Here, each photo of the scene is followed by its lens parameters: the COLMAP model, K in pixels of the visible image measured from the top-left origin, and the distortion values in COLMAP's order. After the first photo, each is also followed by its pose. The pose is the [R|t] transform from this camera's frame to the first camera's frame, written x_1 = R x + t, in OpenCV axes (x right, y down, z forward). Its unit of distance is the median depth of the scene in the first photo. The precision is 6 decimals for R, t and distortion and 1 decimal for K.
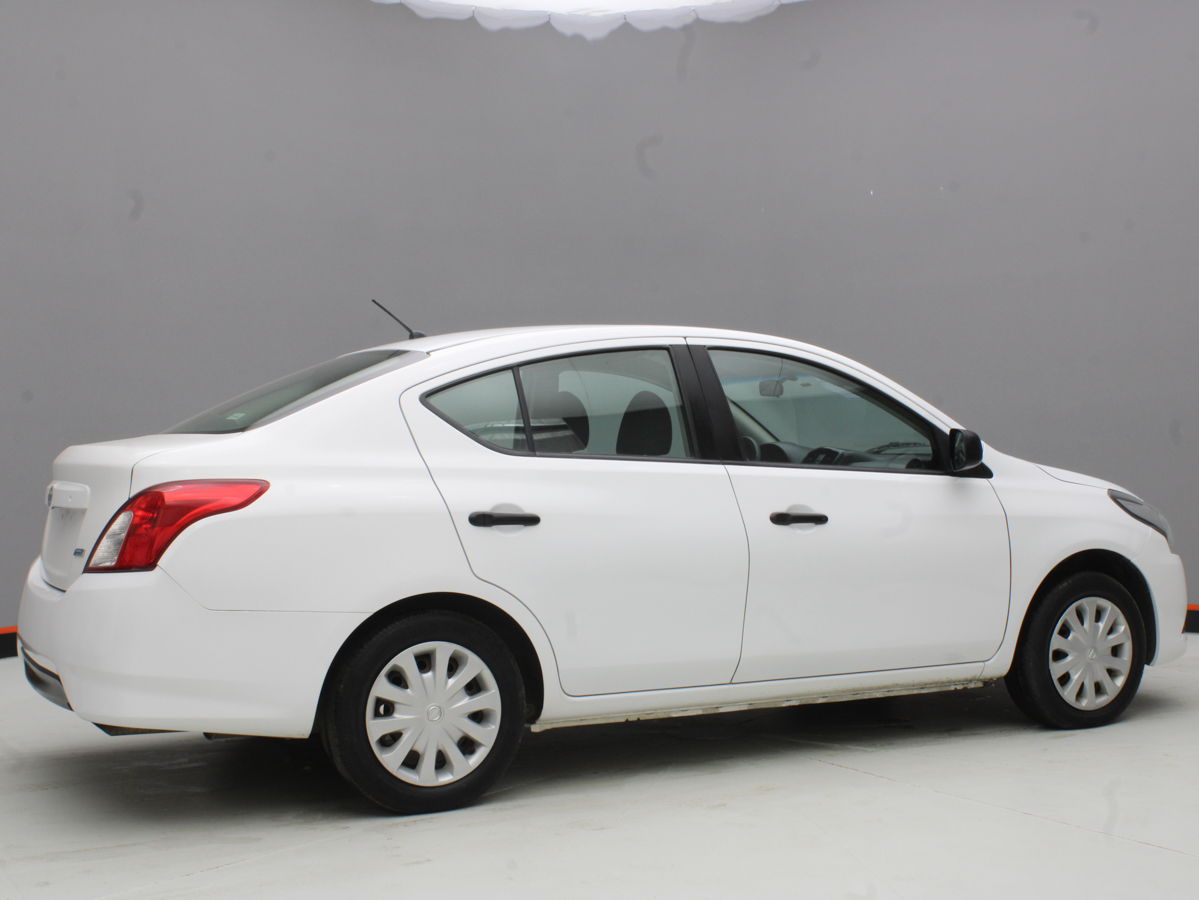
lens RADIAL K [[1546.7, 0, 562.7], [0, 1546.7, 440.1], [0, 0, 1]] dist [-0.094545, 0.000000]
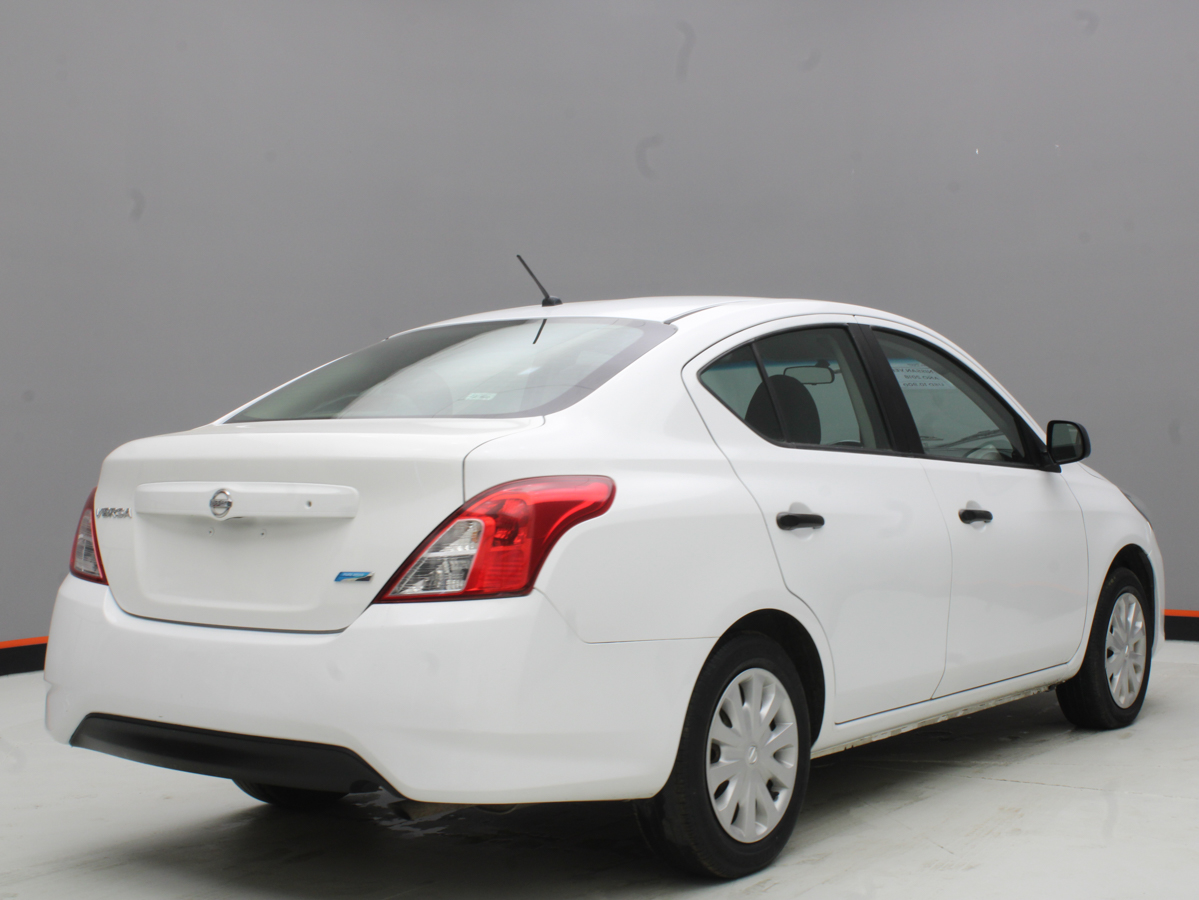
lens RADIAL K [[1785.3, 0, 603.4], [0, 1785.3, 444.6], [0, 0, 1]] dist [-0.078331, 0.000000]
pose [[0.886910, -0.000333, 0.461943, -0.544766], [0.000538, 1.000000, -0.000311, 0.008677], [-0.461942, 0.000524, 0.886910, 0.163797]]
